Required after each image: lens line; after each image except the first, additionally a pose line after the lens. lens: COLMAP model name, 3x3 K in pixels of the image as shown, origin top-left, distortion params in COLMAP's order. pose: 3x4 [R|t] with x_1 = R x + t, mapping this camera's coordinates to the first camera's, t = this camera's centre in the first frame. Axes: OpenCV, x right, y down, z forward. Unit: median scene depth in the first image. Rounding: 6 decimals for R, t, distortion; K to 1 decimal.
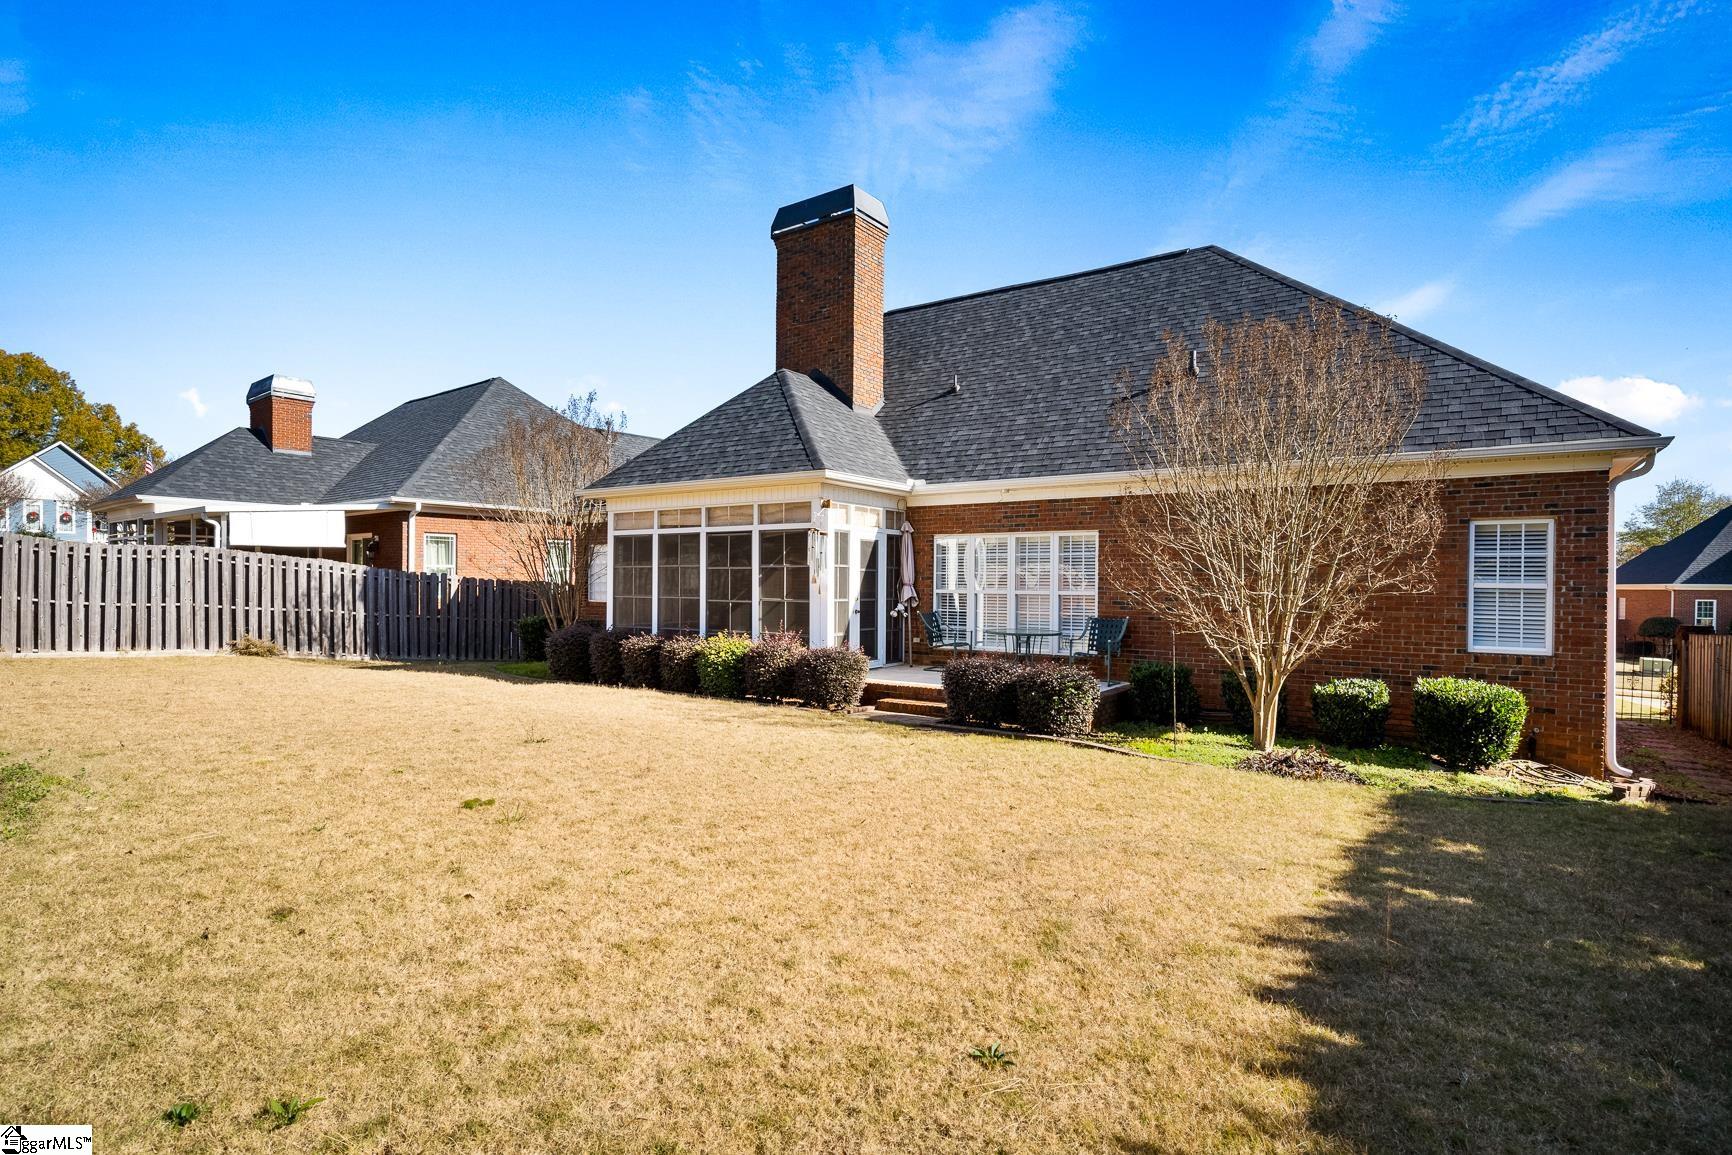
lens RADIAL K [[861.6, 0, 864.5], [0, 861.6, 592.6], [0, 0, 1]] dist [-0.002020, 0.002281]
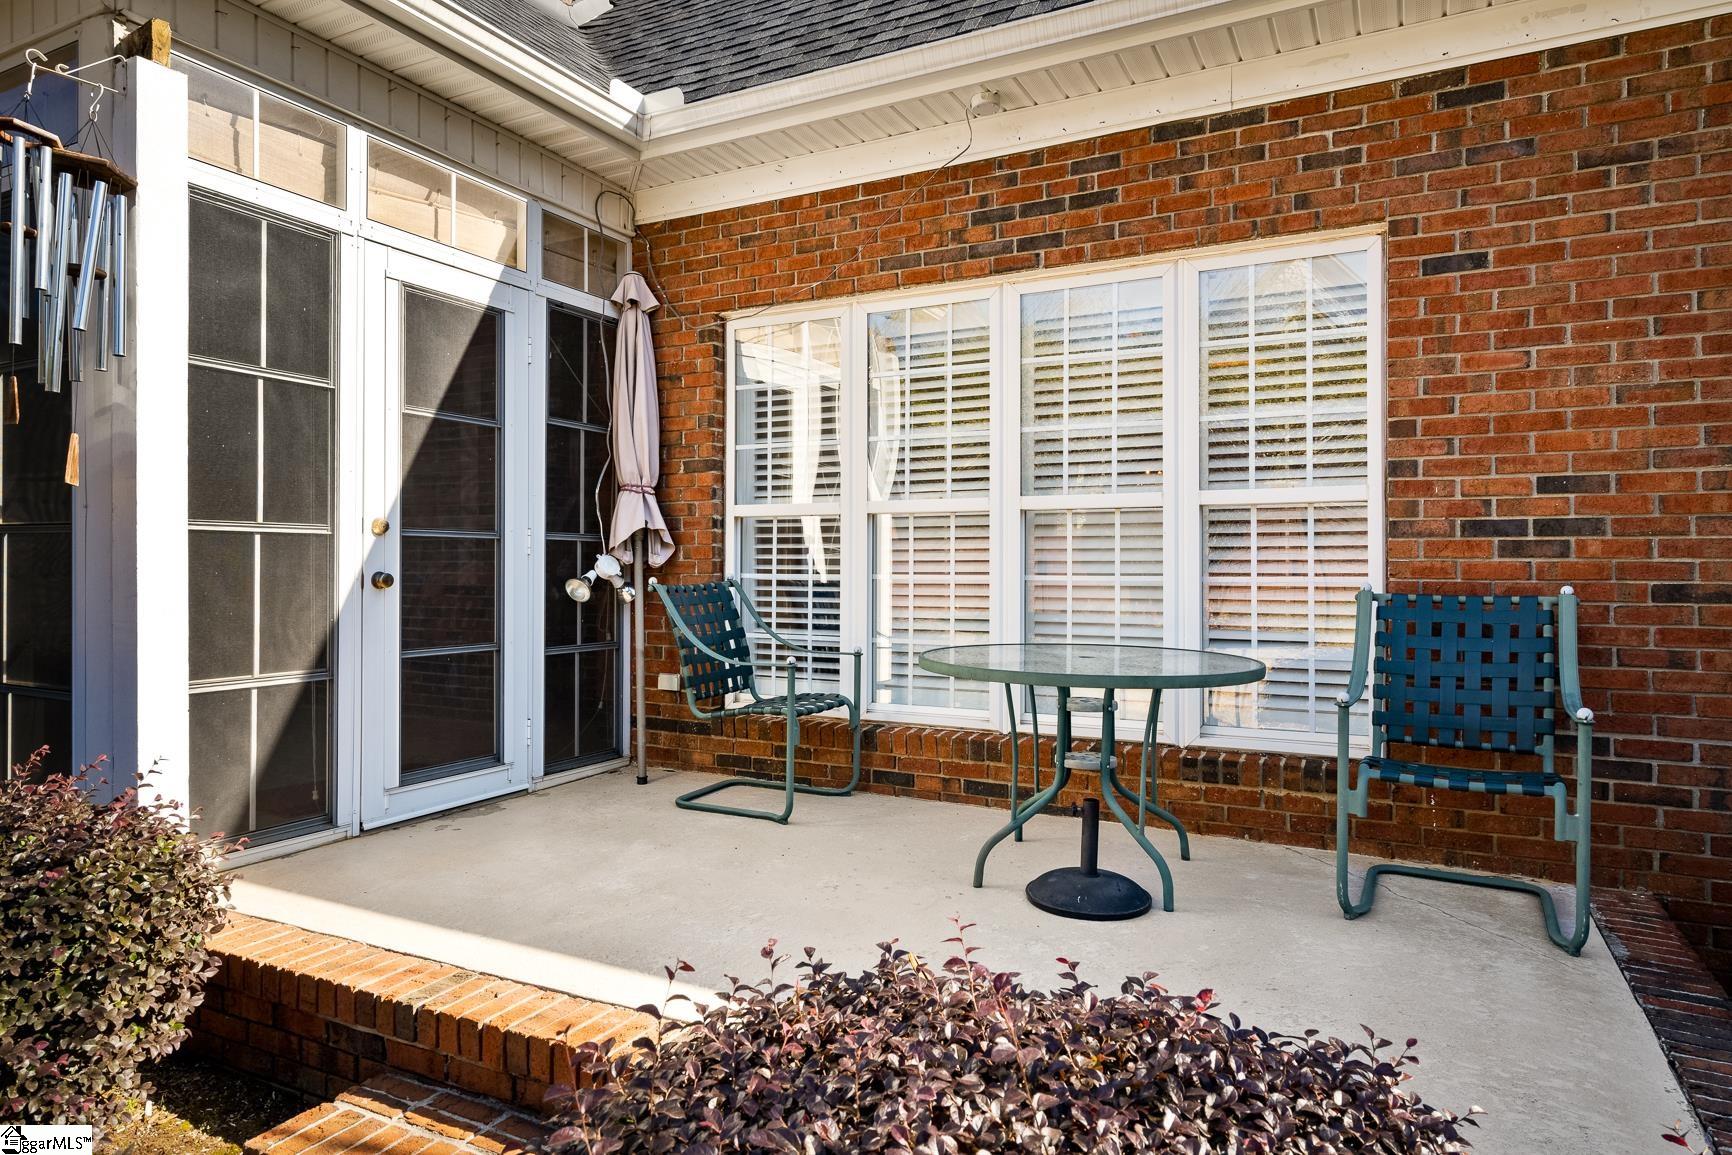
lens RADIAL K [[1043.2, 0, 864.0], [0, 1043.2, 572.2], [0, 0, 1]] dist [-0.000389, -0.000120]
pose [[0.992241, -0.006727, 0.124149, 0.083334], [0.007426, 0.999959, -0.005167, 0.021040], [-0.124110, 0.006049, 0.992250, 0.658027]]
